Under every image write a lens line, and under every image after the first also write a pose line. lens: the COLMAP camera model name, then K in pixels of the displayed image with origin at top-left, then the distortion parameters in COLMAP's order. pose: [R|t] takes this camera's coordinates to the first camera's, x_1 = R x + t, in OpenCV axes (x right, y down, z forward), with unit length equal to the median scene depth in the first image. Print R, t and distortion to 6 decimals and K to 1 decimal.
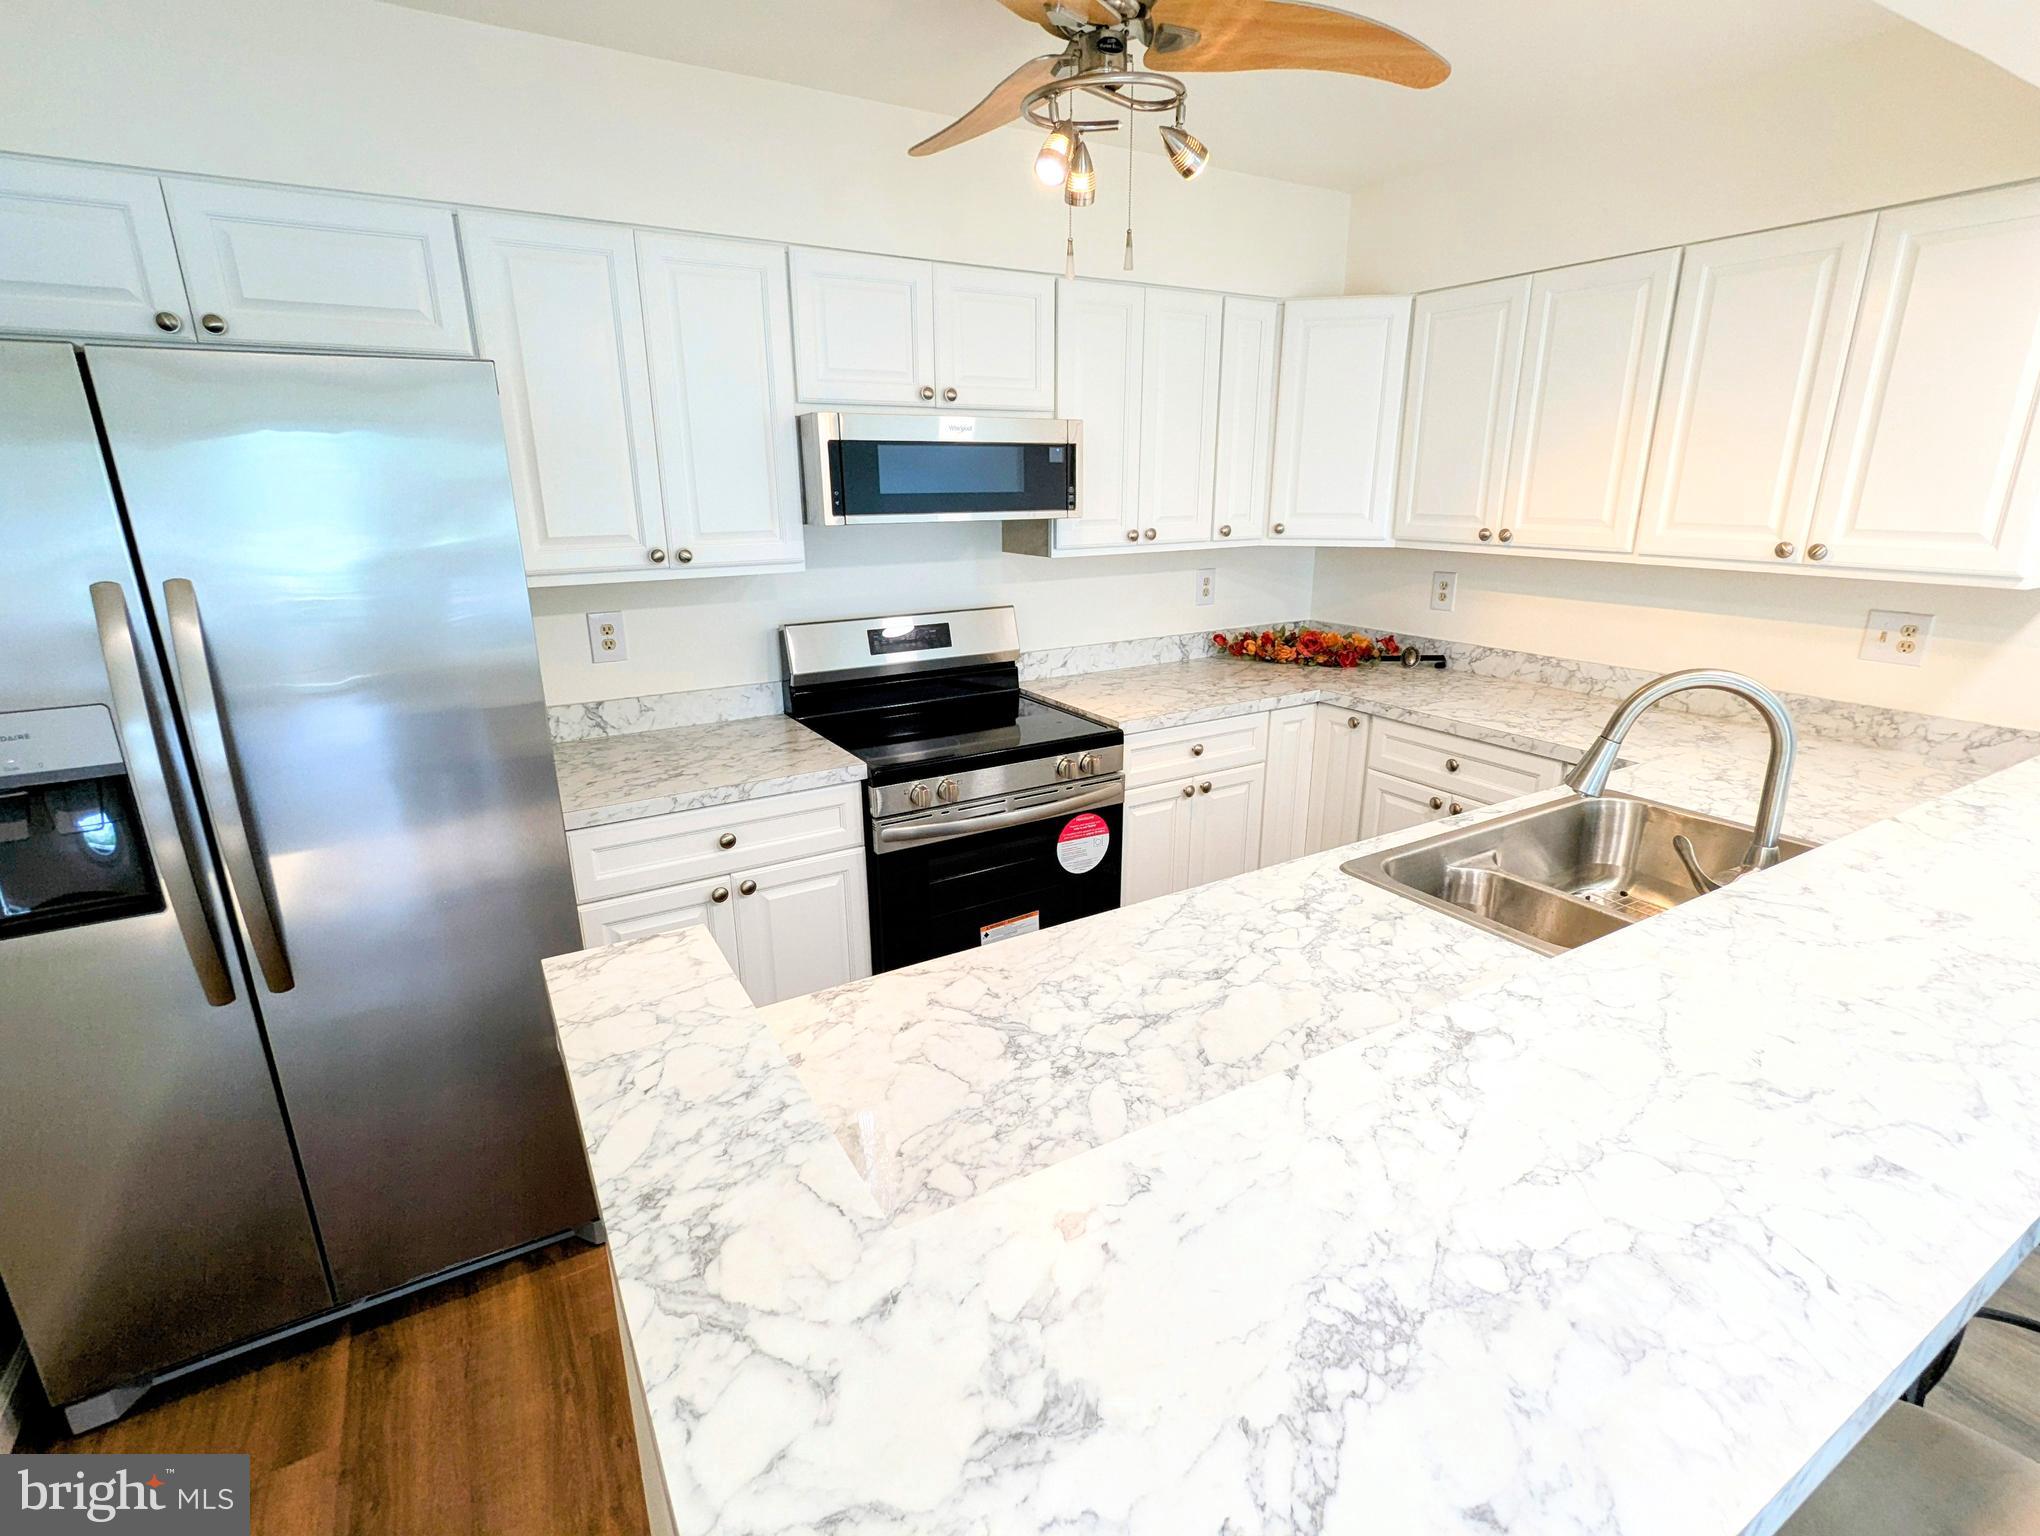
lens RADIAL K [[968.3, 0, 1015.4], [0, 968.3, 766.4], [0, 0, 1]] dist [0.001040, -0.001351]
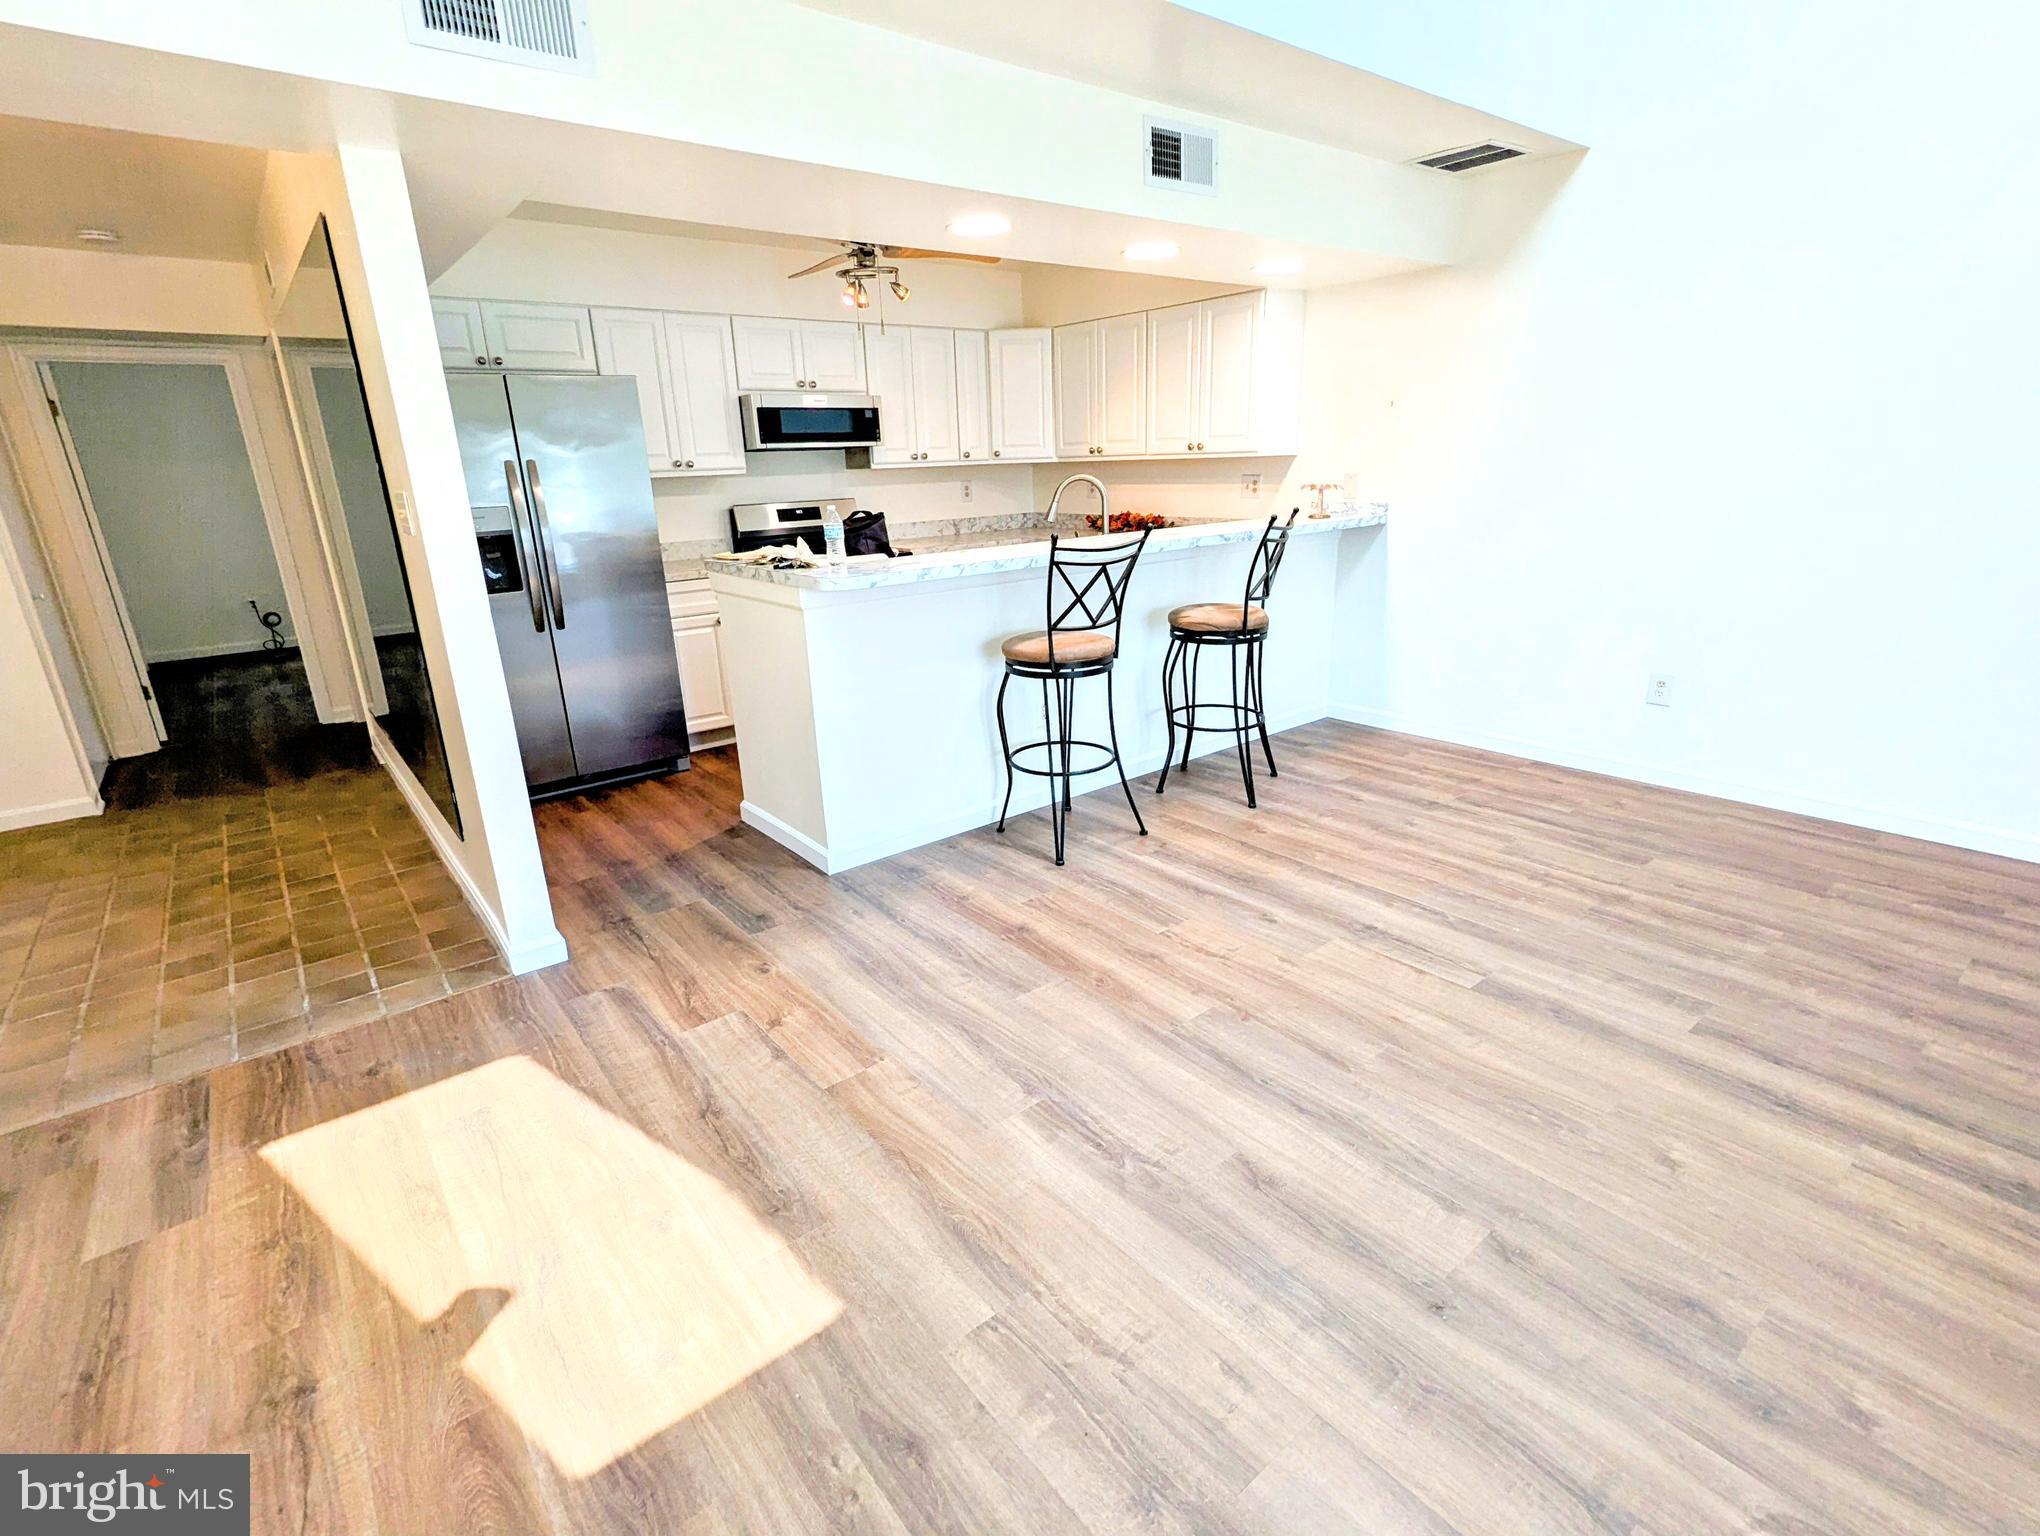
lens RADIAL K [[968.3, 0, 1013.5], [0, 968.3, 761.4], [0, 0, 1]] dist [0.001040, -0.001351]
pose [[0.990452, -0.064754, 0.121703, 0.052486], [0.063470, 0.997880, 0.014402, 0.415171], [-0.122377, -0.006540, 0.992462, -1.106654]]
